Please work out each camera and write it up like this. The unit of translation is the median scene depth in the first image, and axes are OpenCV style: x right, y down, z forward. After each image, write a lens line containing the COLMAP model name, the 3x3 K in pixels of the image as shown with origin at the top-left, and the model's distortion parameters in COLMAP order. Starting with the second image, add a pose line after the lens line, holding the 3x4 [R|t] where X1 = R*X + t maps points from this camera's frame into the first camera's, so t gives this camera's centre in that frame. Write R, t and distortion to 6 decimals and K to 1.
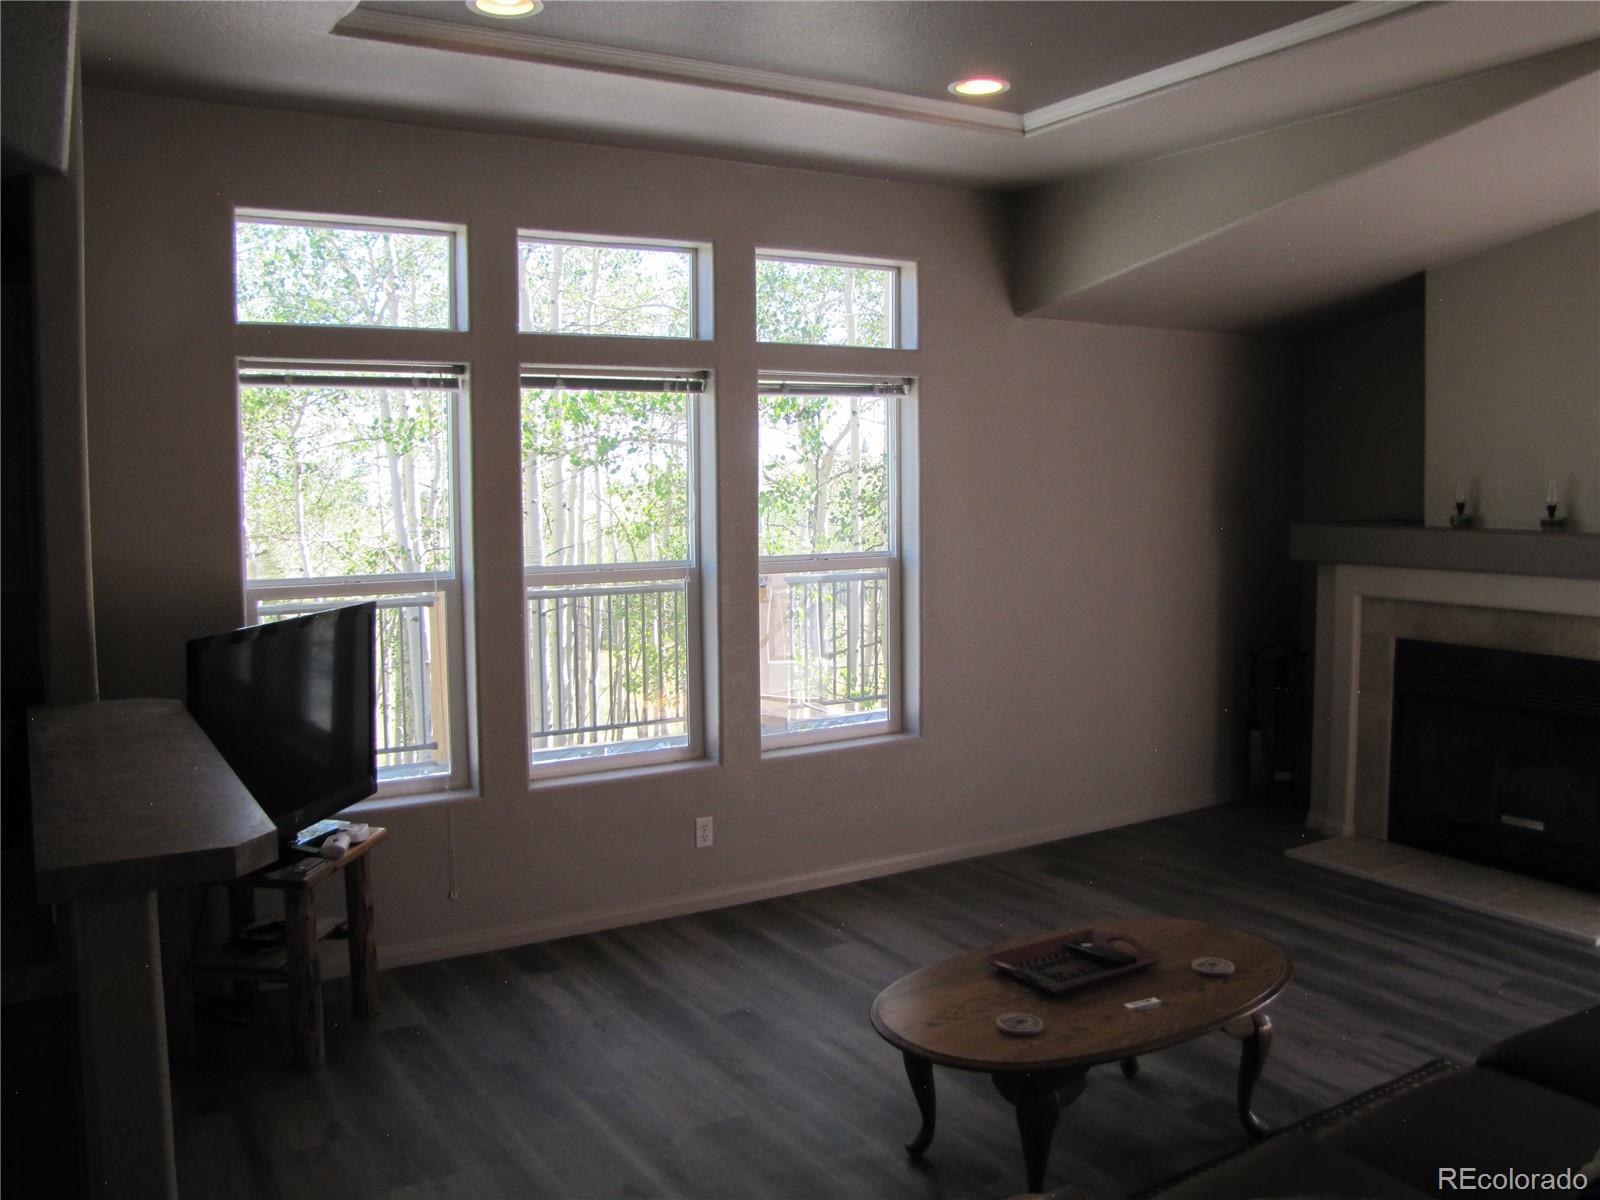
lens RADIAL K [[1346.4, 0, 808.2], [0, 1346.4, 591.8], [0, 0, 1]] dist [-0.180988, 0.163504]
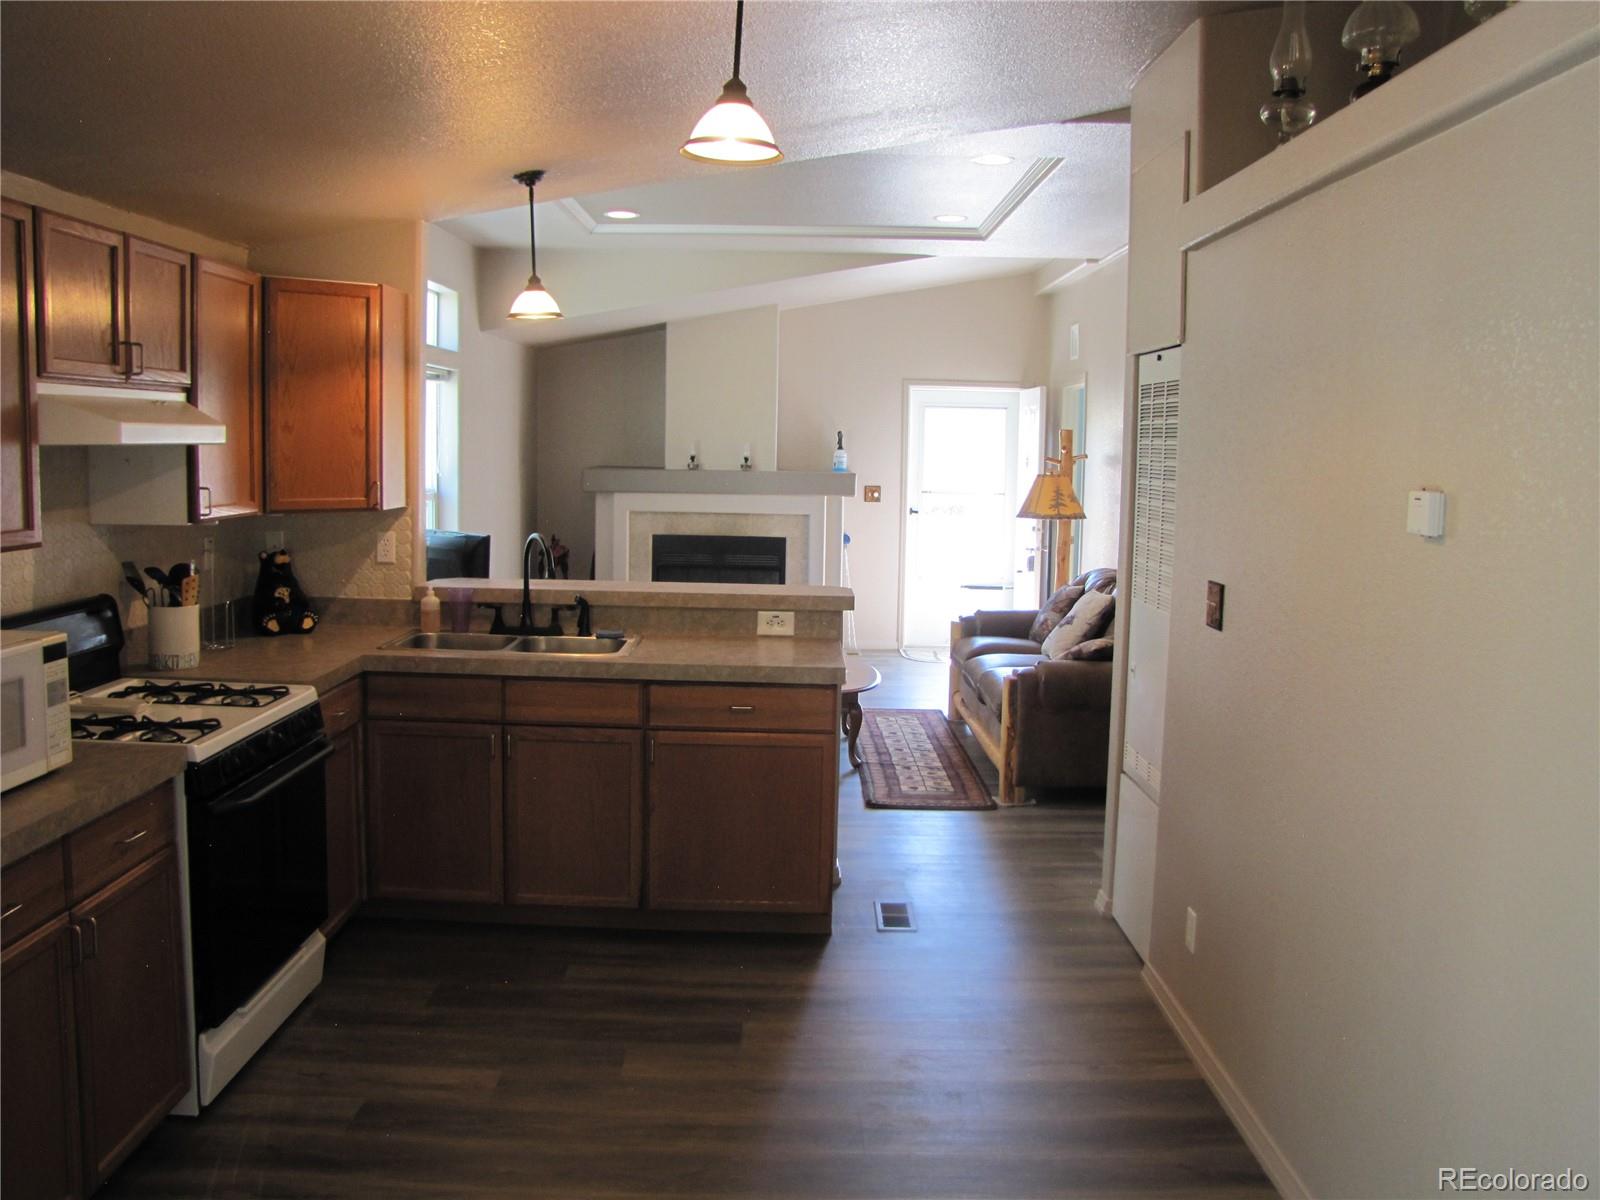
lens RADIAL K [[1346.4, 0, 798.9], [0, 1346.4, 591.7], [0, 0, 1]] dist [-0.180988, 0.163504]
pose [[0.527401, -0.075623, 0.846244, -1.001203], [0.051724, 0.997041, 0.056863, 0.020712], [-0.848041, 0.013782, 0.529752, -0.102421]]
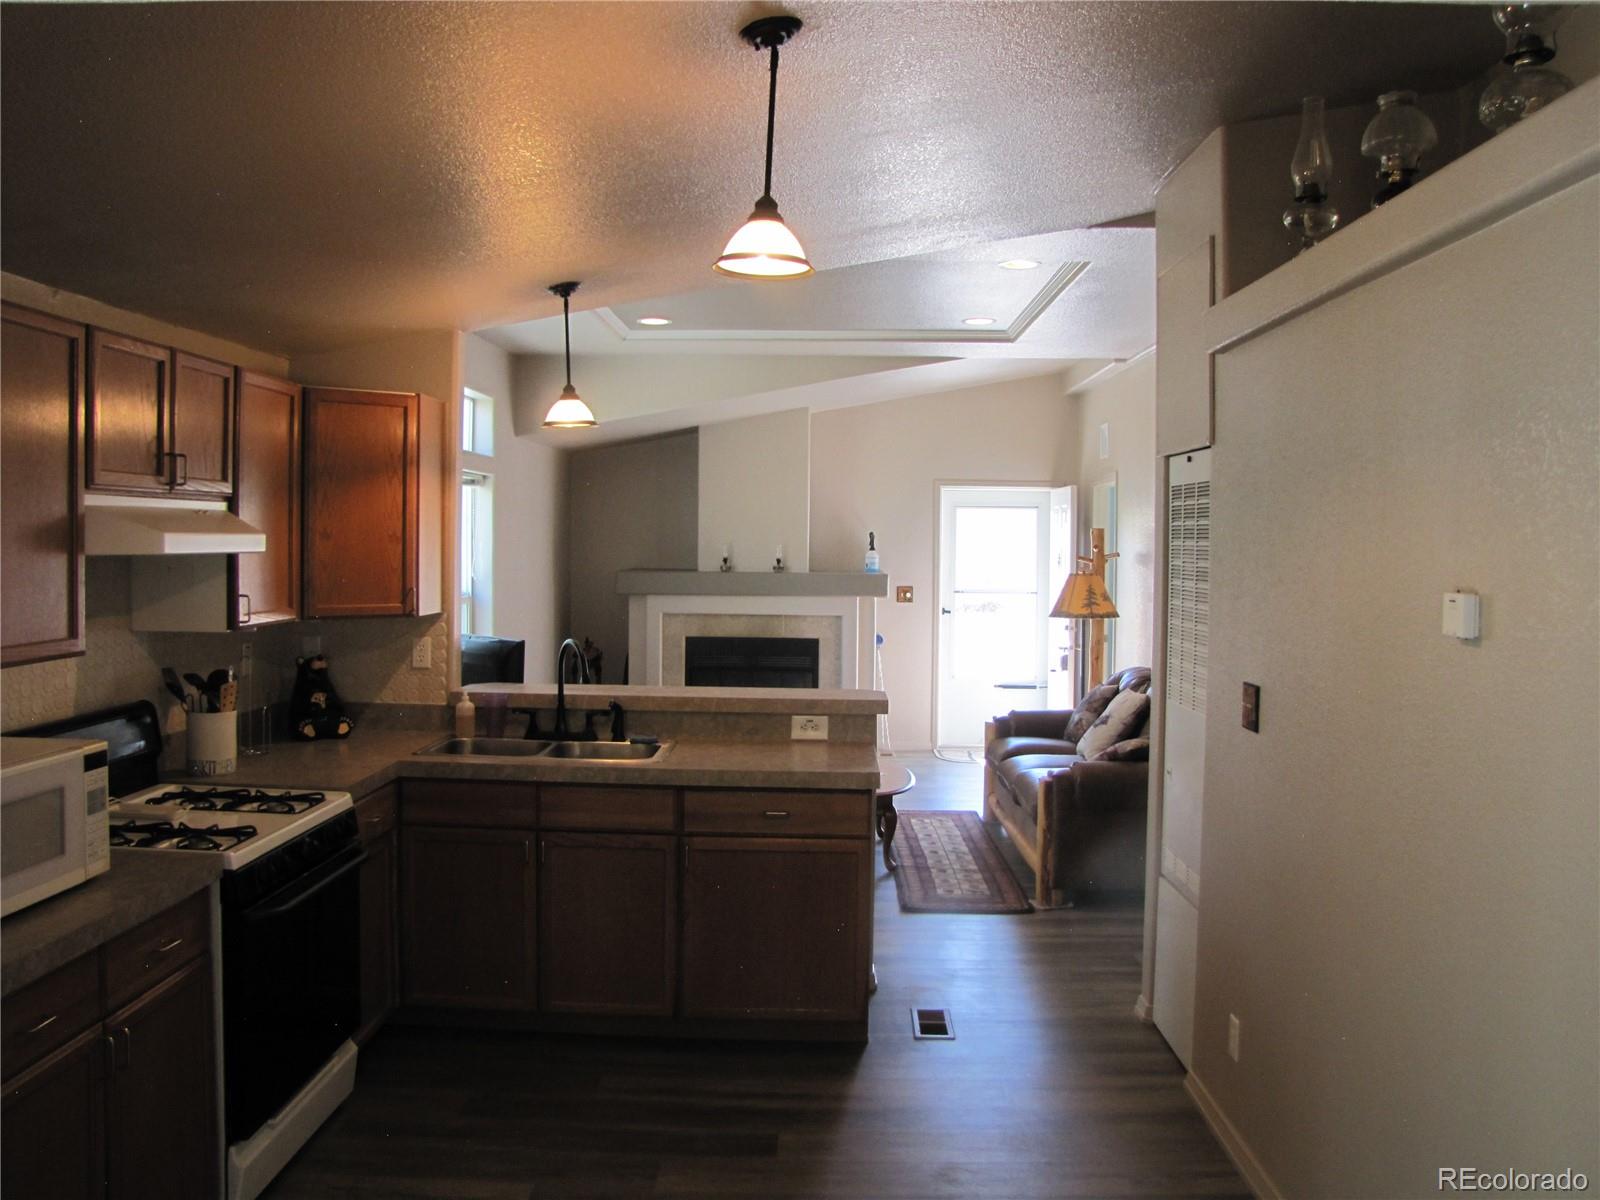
lens RADIAL K [[1346.4, 0, 796.7], [0, 1346.4, 589.6], [0, 0, 1]] dist [-0.180988, 0.163504]
pose [[0.548681, -0.016770, 0.835863, -1.003100], [0.059418, 0.998053, -0.018980, 0.016621], [-0.833918, 0.060080, 0.548609, -0.103091]]
